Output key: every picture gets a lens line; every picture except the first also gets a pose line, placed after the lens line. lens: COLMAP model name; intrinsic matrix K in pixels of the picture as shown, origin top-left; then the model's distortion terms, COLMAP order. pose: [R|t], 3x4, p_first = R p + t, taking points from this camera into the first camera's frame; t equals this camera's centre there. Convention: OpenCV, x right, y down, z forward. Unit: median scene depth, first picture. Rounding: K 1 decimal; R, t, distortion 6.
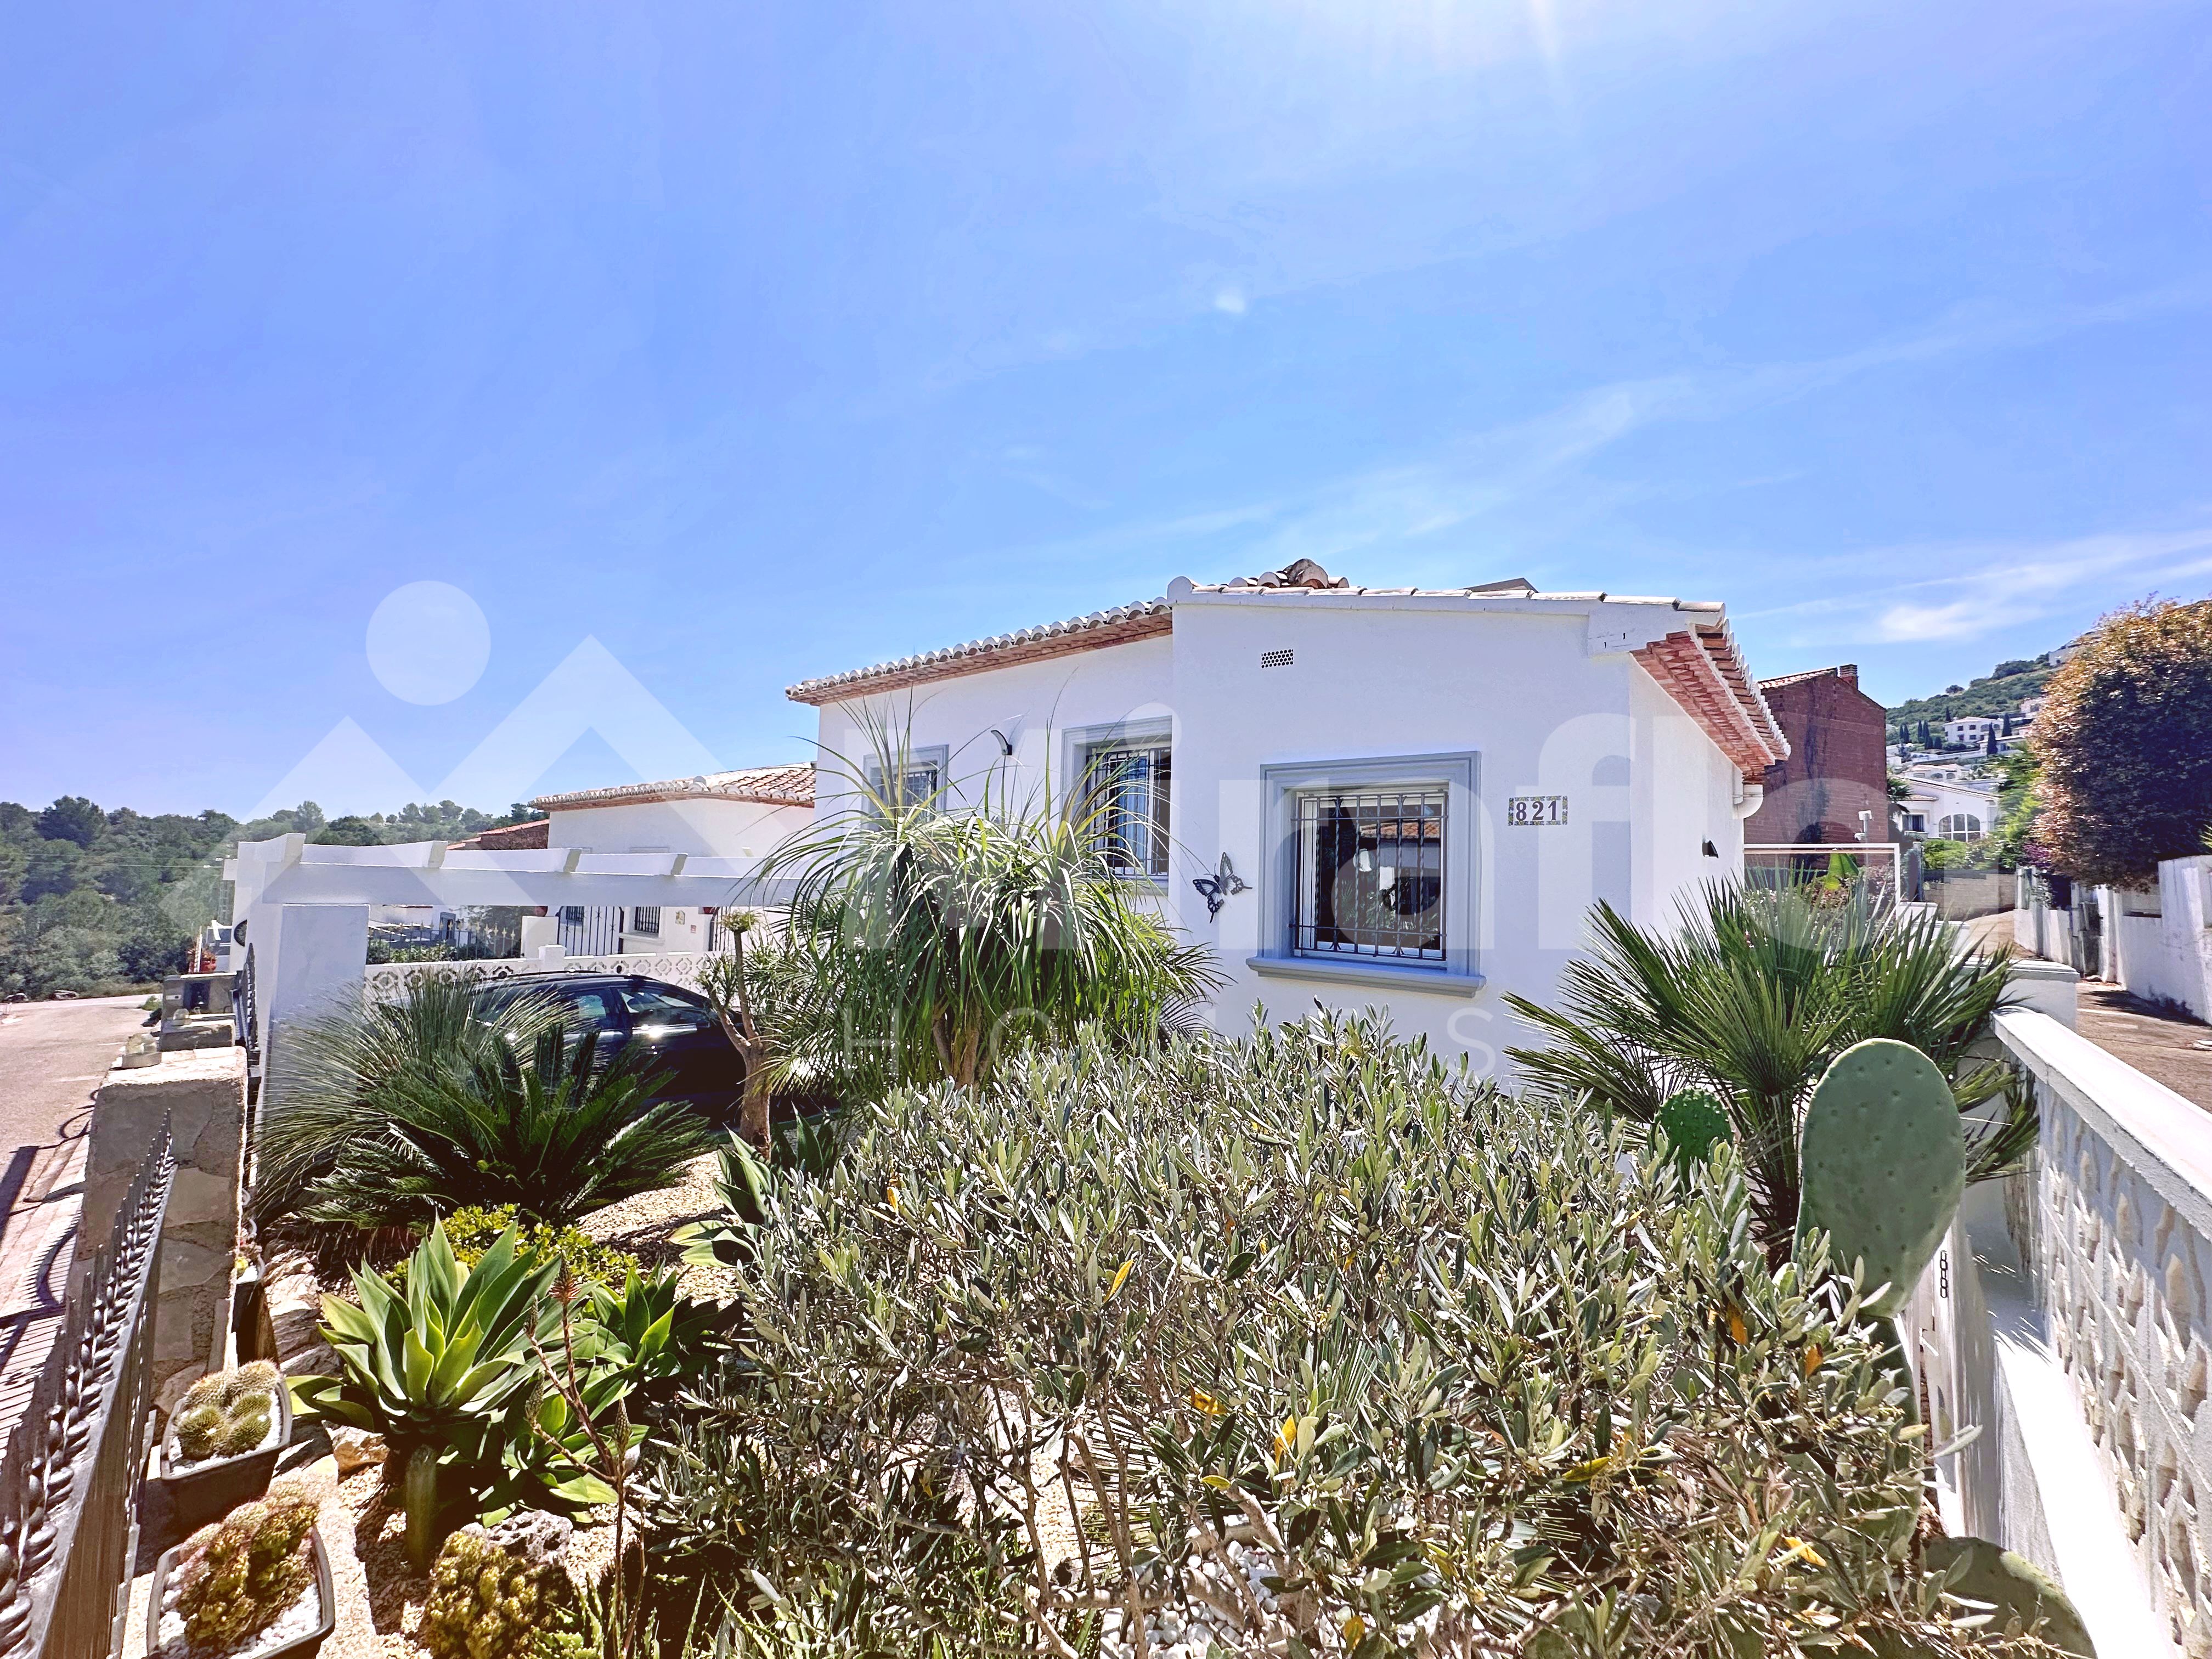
lens RADIAL K [[886.7, 0, 1104.6], [0, 886.7, 829.7], [0, 0, 1]] dist [-0.006468, 0.001564]
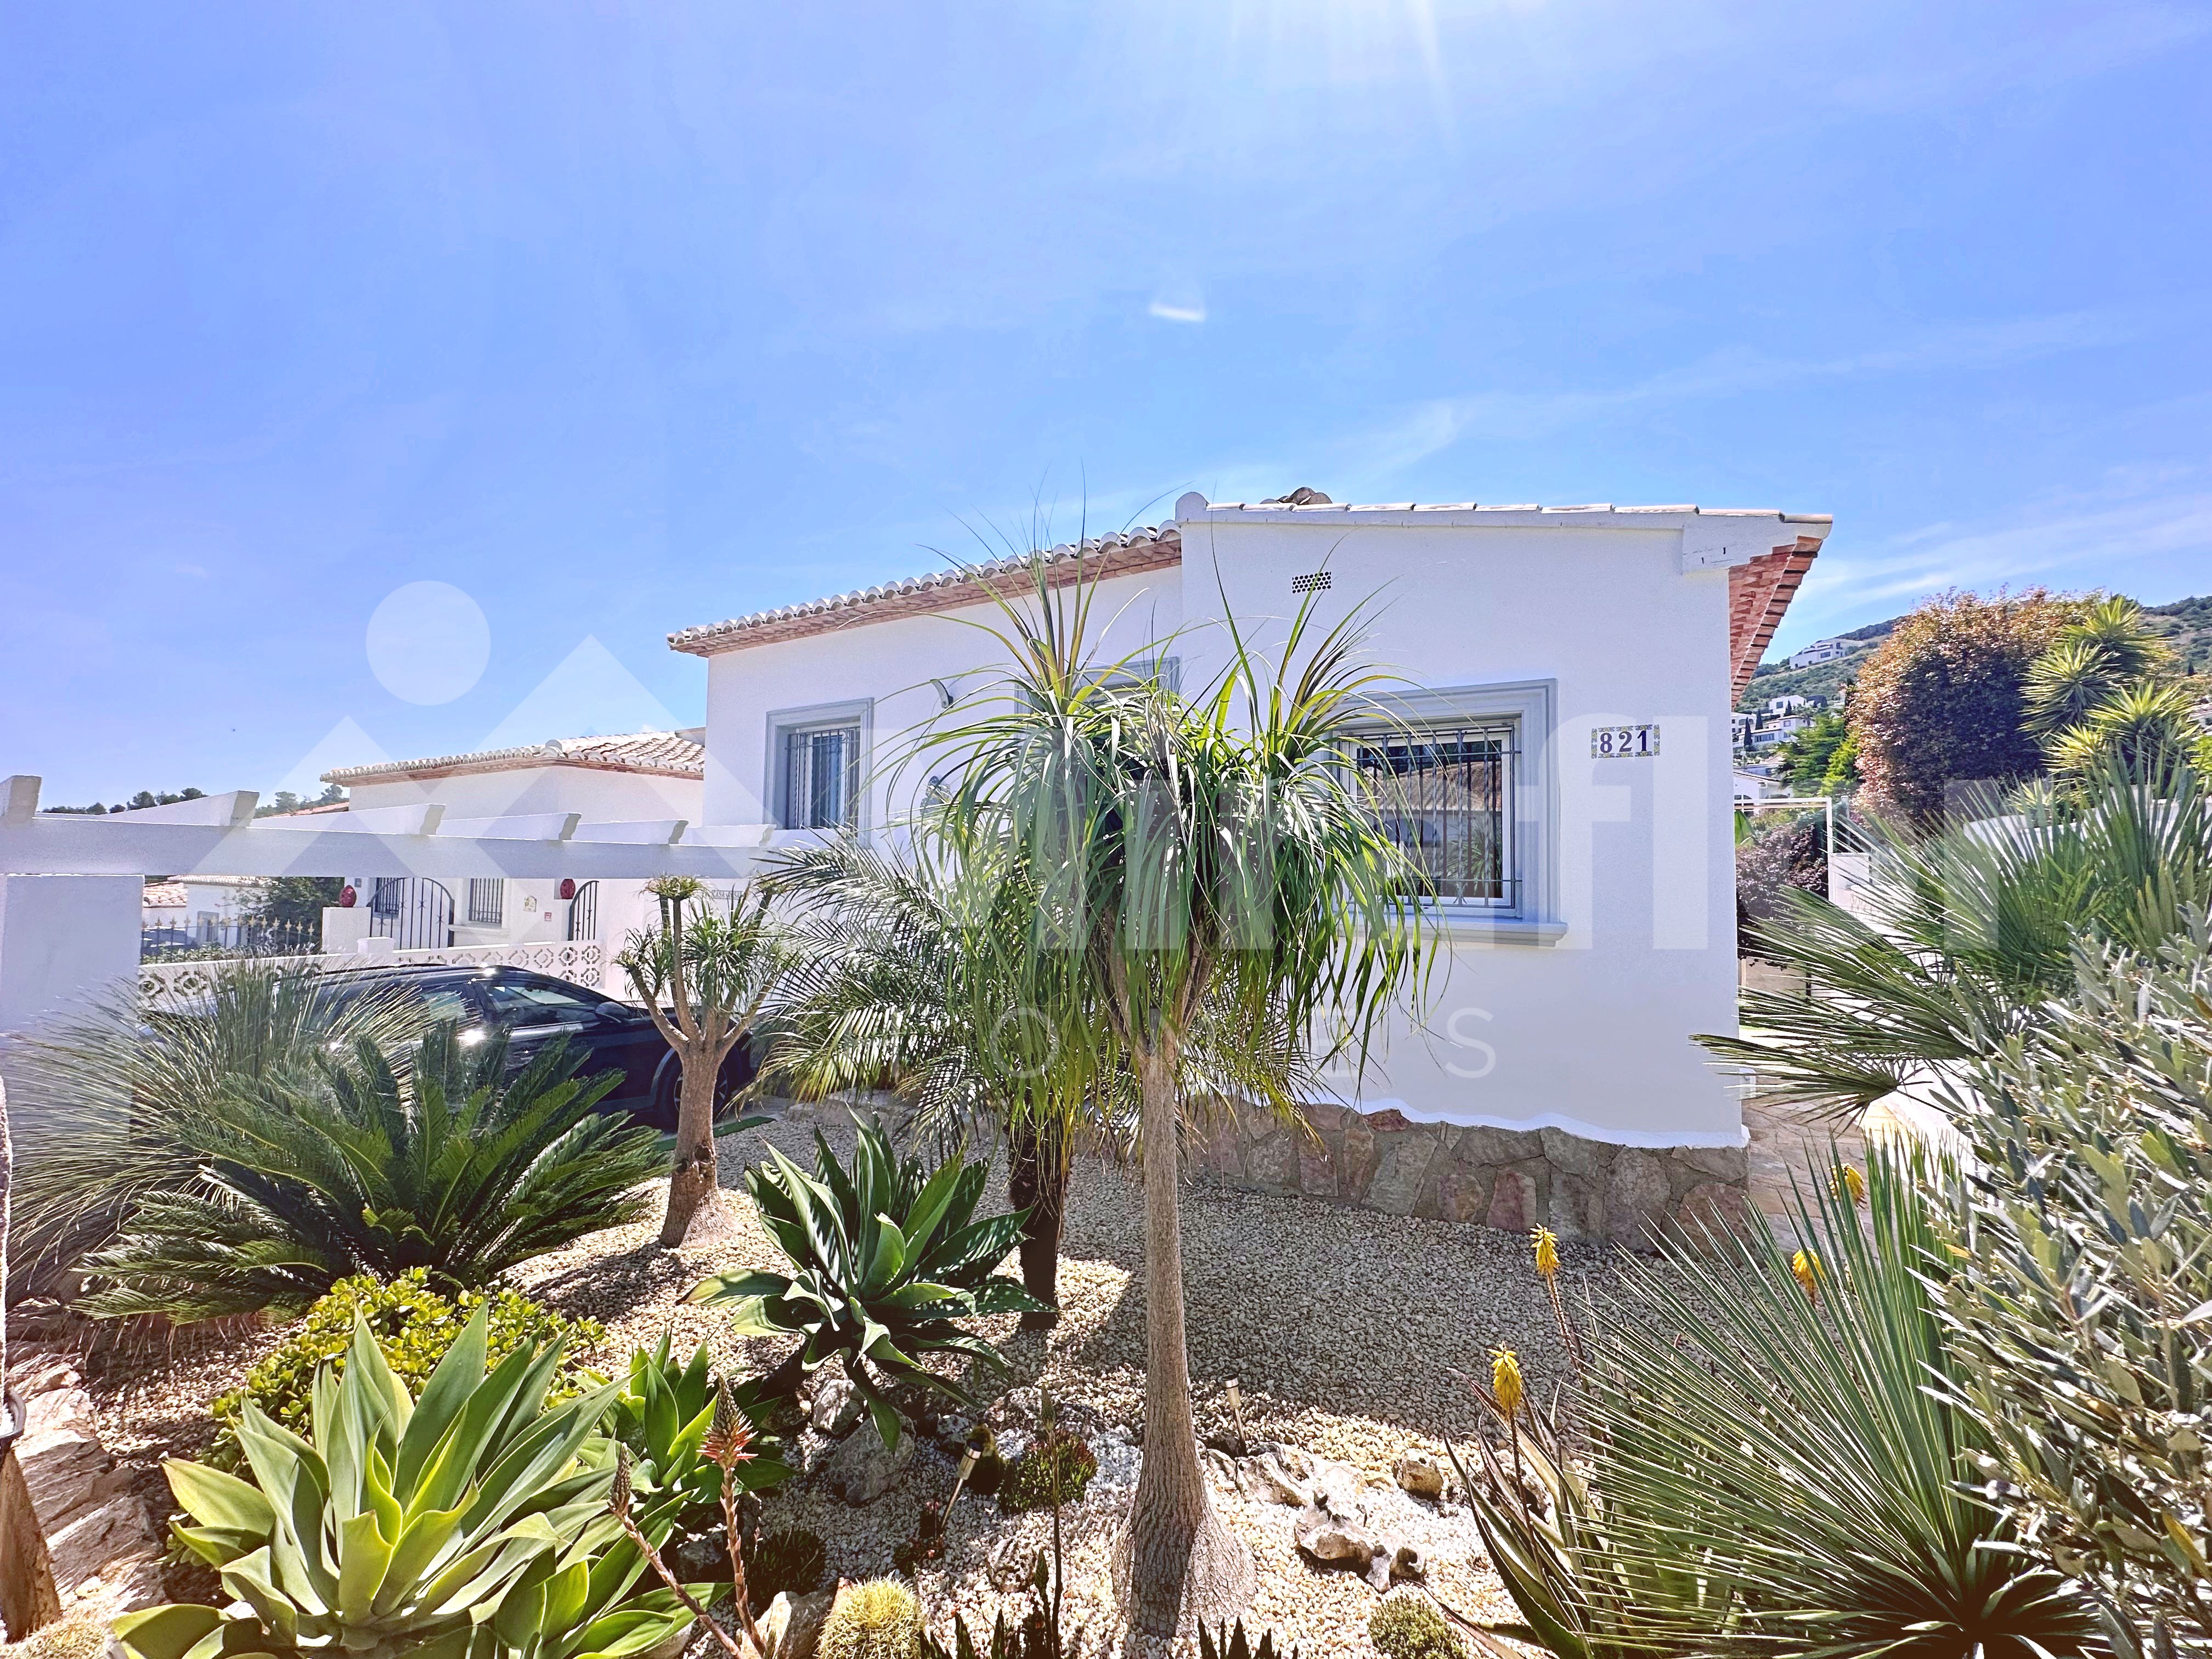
lens RADIAL K [[886.7, 0, 1104.6], [0, 886.7, 829.7], [0, 0, 1]] dist [-0.006468, 0.001564]
pose [[0.986669, -0.009365, 0.162469, -0.164862], [0.007049, 0.999865, 0.014822, 0.044064], [-0.162586, -0.013480, 0.986602, 0.146641]]
